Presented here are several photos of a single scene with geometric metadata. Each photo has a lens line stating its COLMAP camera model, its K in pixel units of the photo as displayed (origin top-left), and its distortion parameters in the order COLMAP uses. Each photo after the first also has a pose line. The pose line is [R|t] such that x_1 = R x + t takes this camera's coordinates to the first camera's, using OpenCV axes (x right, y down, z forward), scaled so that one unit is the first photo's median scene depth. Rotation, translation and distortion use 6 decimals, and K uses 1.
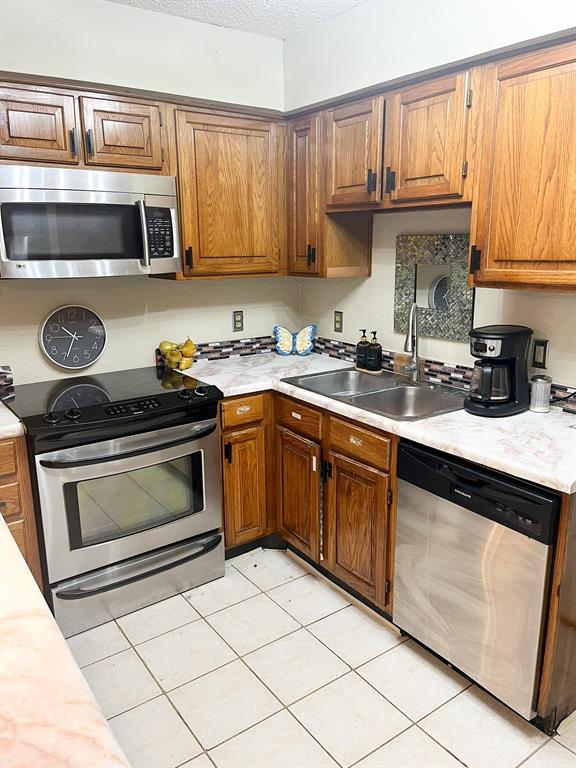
lens RADIAL K [[585.7, 0, 292.8], [0, 585.7, 380.4], [0, 0, 1]] dist [0.031201, -0.043335]
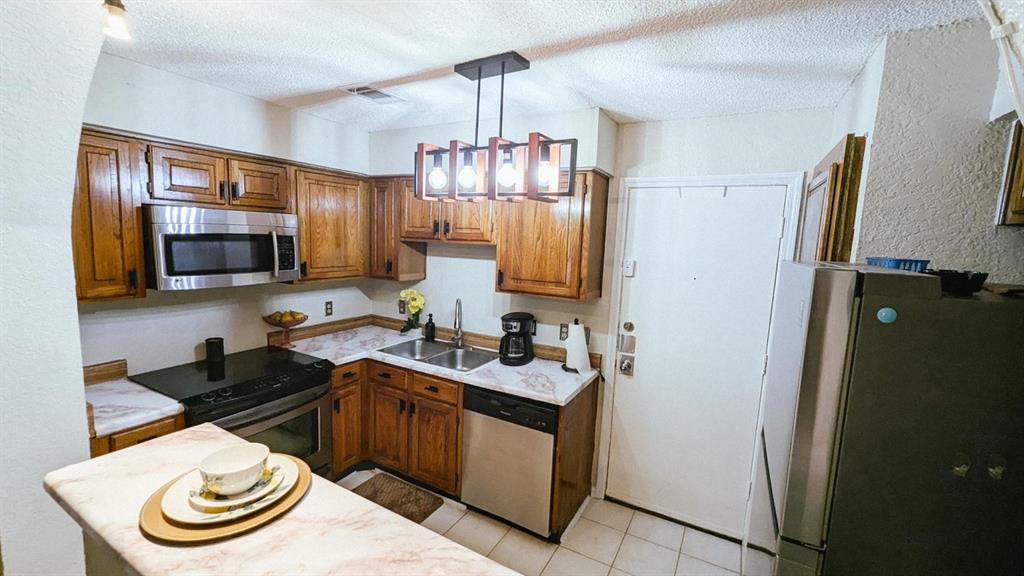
lens RADIAL K [[422.9, 0, 511.5], [0, 422.9, 286.9], [0, 0, 1]] dist [-0.000025, -0.000938]
pose [[0.906890, -0.010815, 0.421229, -0.169490], [0.054619, 0.994254, -0.092065, -0.049048], [-0.417812, 0.106500, 0.902270, -0.141575]]
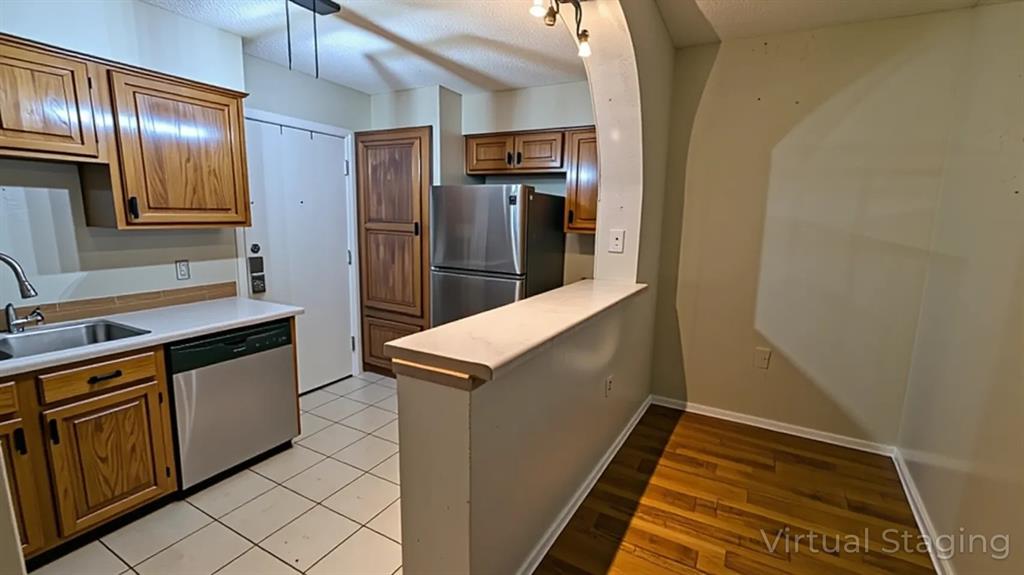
lens RADIAL K [[422.9, 0, 520.5], [0, 422.9, 288.2], [0, 0, 1]] dist [-0.000025, -0.000938]
pose [[-0.447690, -0.169926, 0.877895, -0.840941], [0.178955, 0.944889, 0.274153, -0.118012], [-0.876099, 0.279839, -0.392608, 0.551968]]
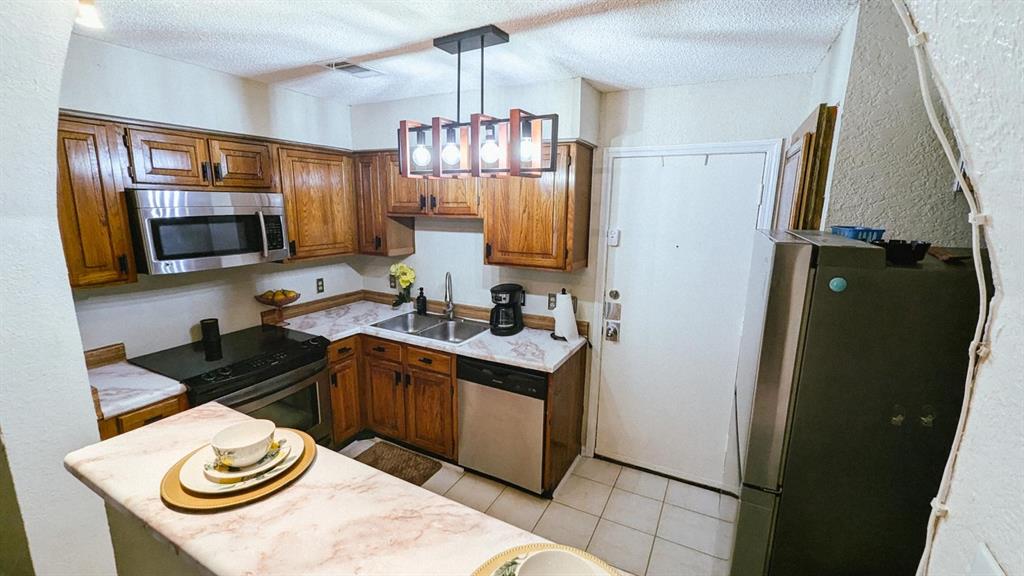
lens RADIAL K [[422.9, 0, 511.0], [0, 422.9, 286.9], [0, 0, 1]] dist [-0.000025, -0.000938]
pose [[0.897202, -0.071077, 0.435864, -0.172751], [0.086604, 0.996117, -0.015830, -0.057536], [-0.433046, 0.051950, 0.899873, -0.166892]]
